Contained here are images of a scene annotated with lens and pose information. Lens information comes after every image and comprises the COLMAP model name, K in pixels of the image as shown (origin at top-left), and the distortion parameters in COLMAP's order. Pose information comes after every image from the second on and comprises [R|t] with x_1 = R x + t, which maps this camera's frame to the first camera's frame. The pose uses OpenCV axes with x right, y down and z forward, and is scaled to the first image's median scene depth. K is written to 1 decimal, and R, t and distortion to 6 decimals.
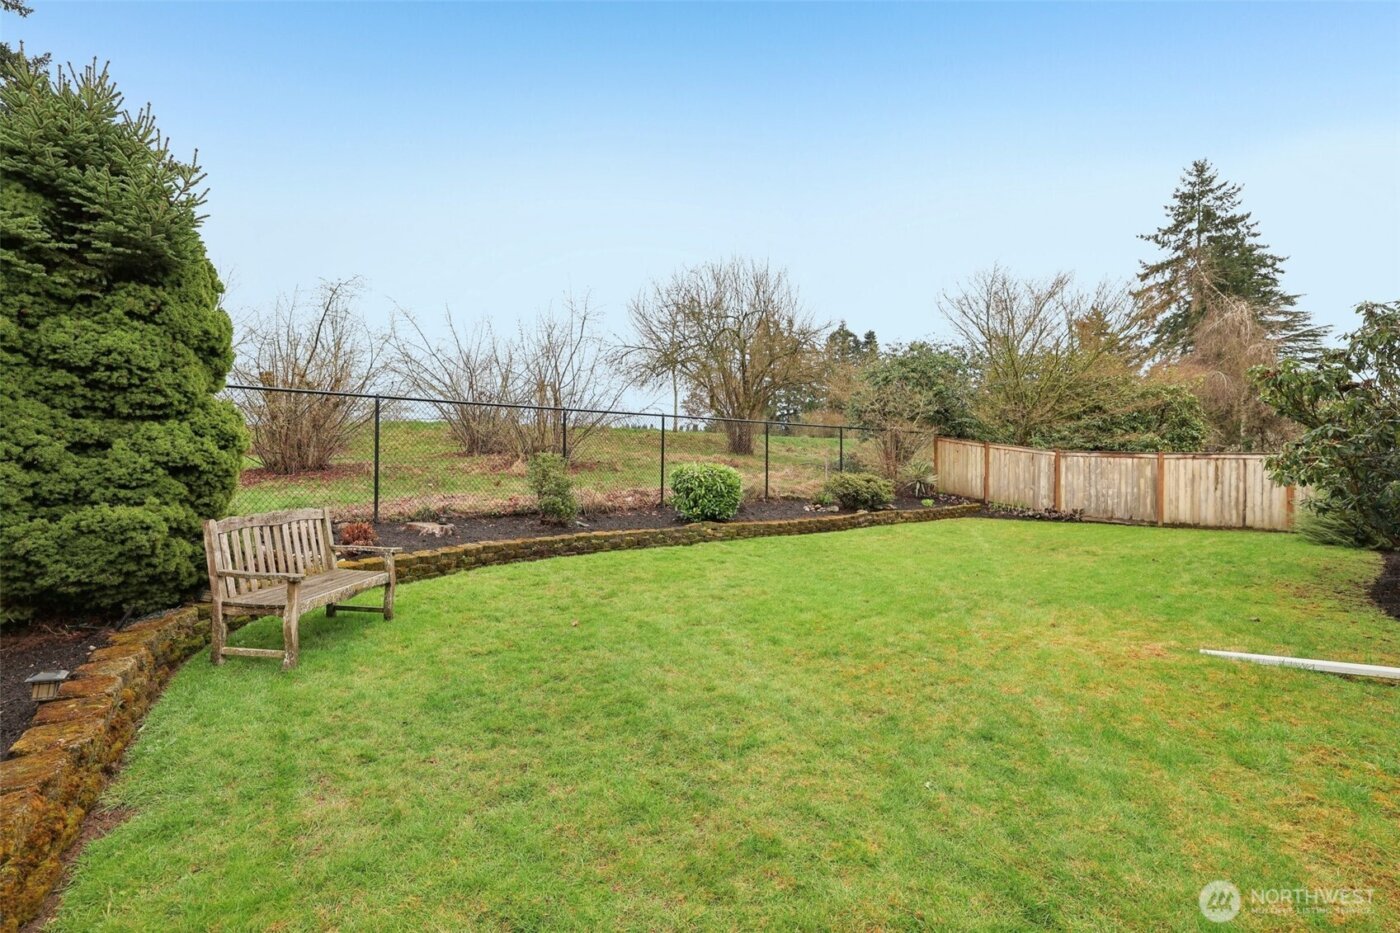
lens RADIAL K [[614.1, 0, 702.7], [0, 614.1, 469.8], [0, 0, 1]] dist [-0.043780, 0.015943]
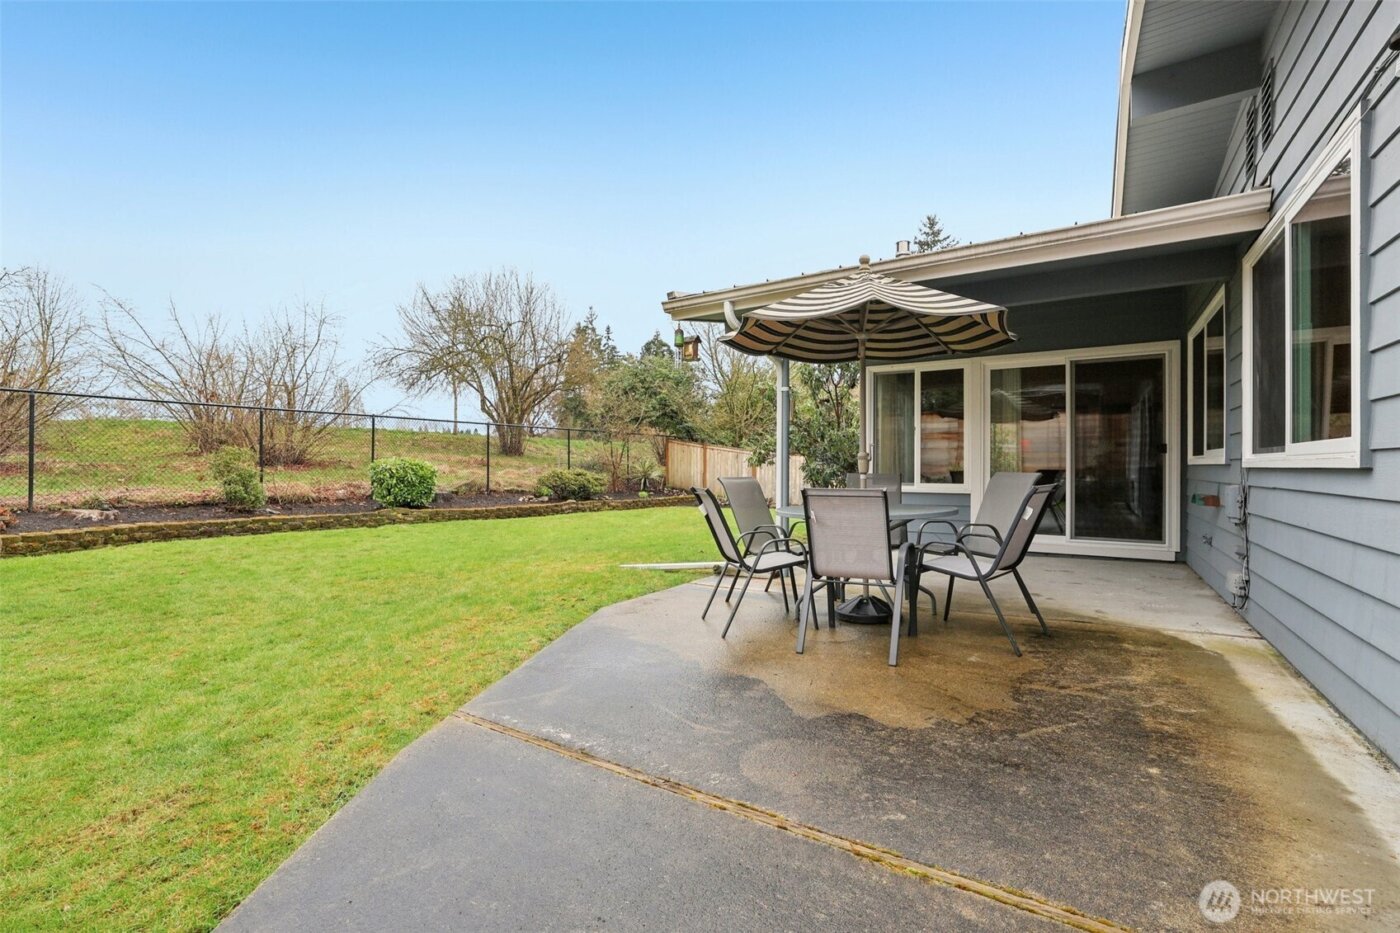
lens RADIAL K [[614.1, 0, 719.4], [0, 614.1, 485.8], [0, 0, 1]] dist [-0.043780, 0.015943]
pose [[0.961590, -0.011767, 0.274237, 0.232783], [0.007632, 0.999841, 0.016142, 0.024469], [-0.274384, -0.013429, 0.961527, -0.227740]]
